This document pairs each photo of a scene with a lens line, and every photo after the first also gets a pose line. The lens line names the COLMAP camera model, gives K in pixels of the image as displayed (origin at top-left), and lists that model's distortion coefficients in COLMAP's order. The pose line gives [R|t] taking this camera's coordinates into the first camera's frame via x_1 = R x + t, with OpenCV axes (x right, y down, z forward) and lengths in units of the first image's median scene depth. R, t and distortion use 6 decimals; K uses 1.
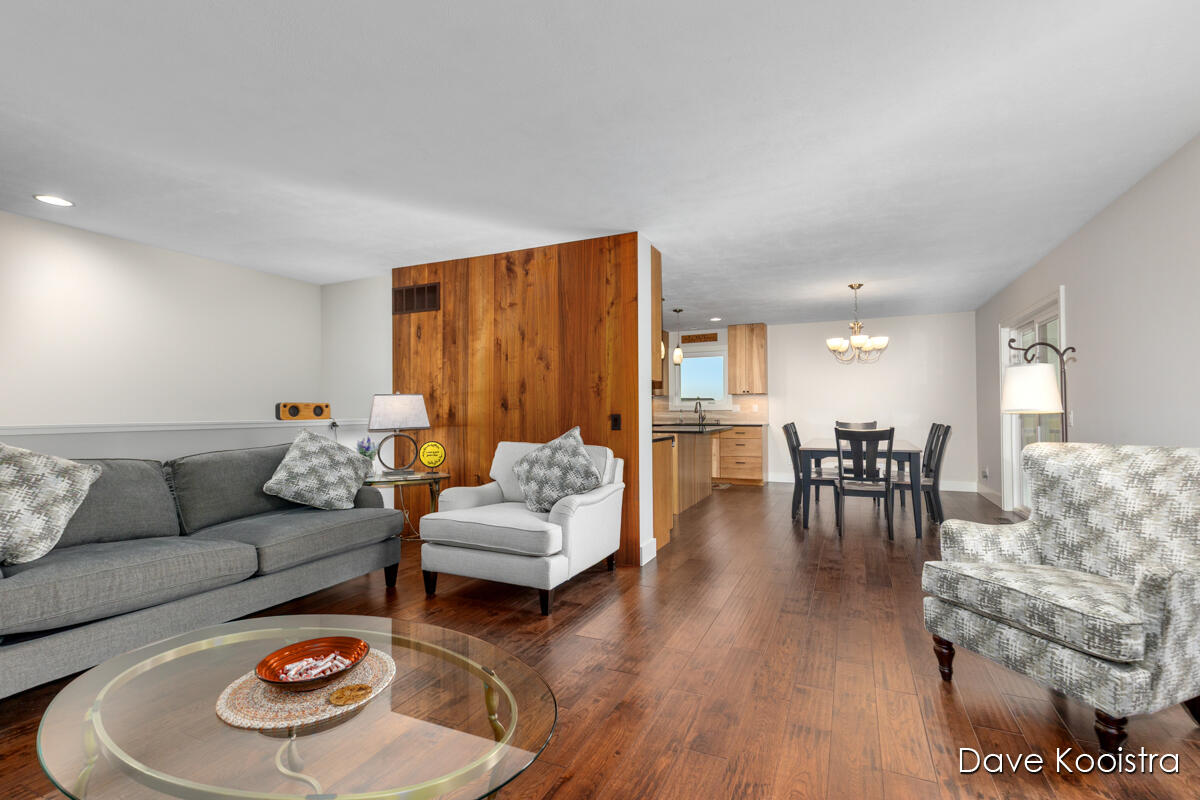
lens RADIAL K [[536.7, 0, 600.6], [0, 536.7, 405.7], [0, 0, 1]] dist [0.002457, 0.000333]
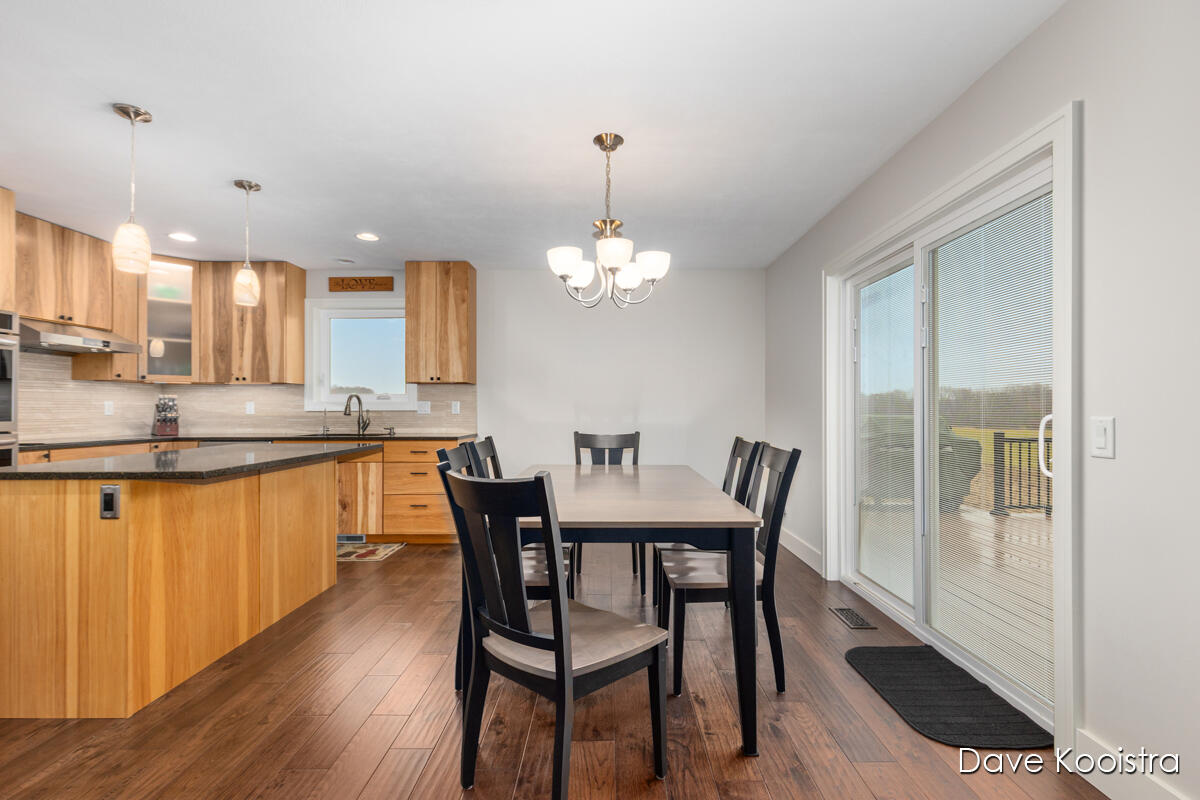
lens RADIAL K [[536.7, 0, 600.6], [0, 536.7, 405.7], [0, 0, 1]] dist [0.002457, 0.000333]
pose [[0.911547, 0.008004, 0.411118, 0.394960], [-0.009079, 0.999959, 0.000663, 0.002699], [-0.411096, -0.004337, 0.911582, 0.814649]]
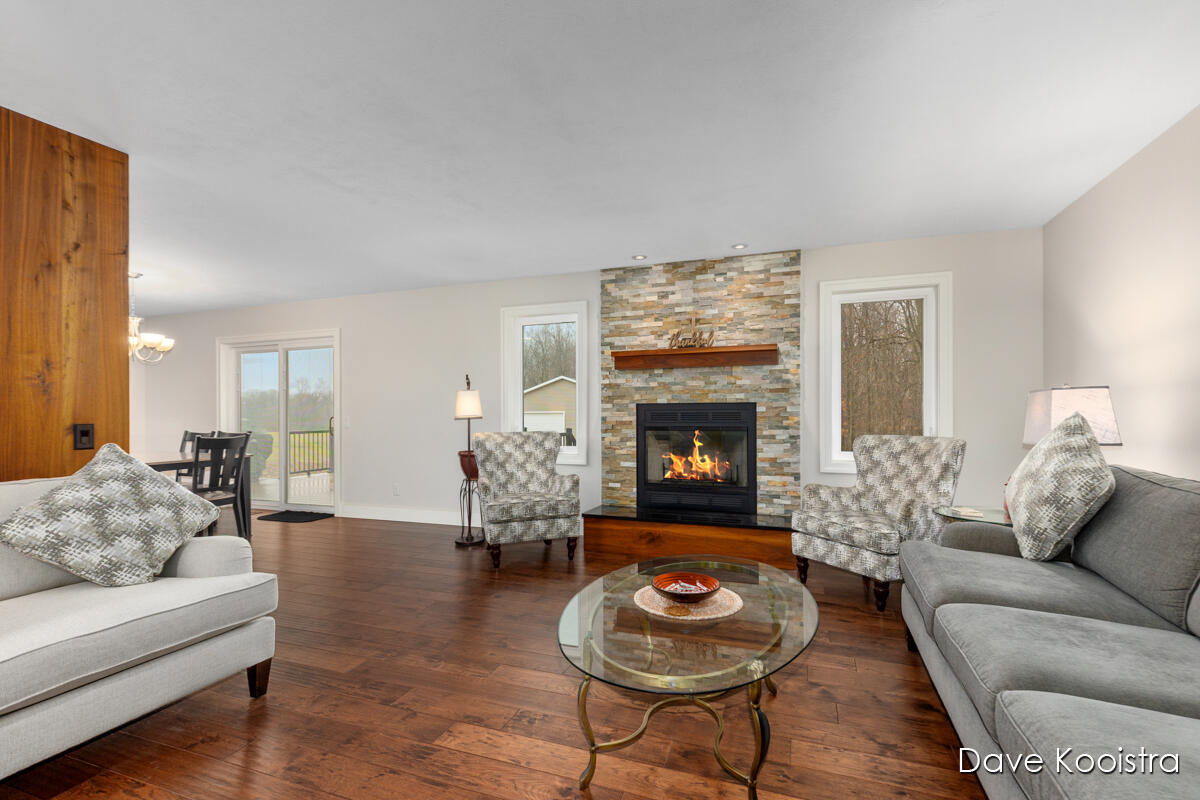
lens RADIAL K [[543.8, 0, 609.0], [0, 543.8, 411.7], [0, 0, 1]] dist [0.000859, 0.000116]
pose [[-0.089368, 0.007548, 0.995970, -0.652240], [-0.002317, 0.999967, -0.007786, 0.004878], [-0.995996, -0.003003, -0.089347, 0.440385]]
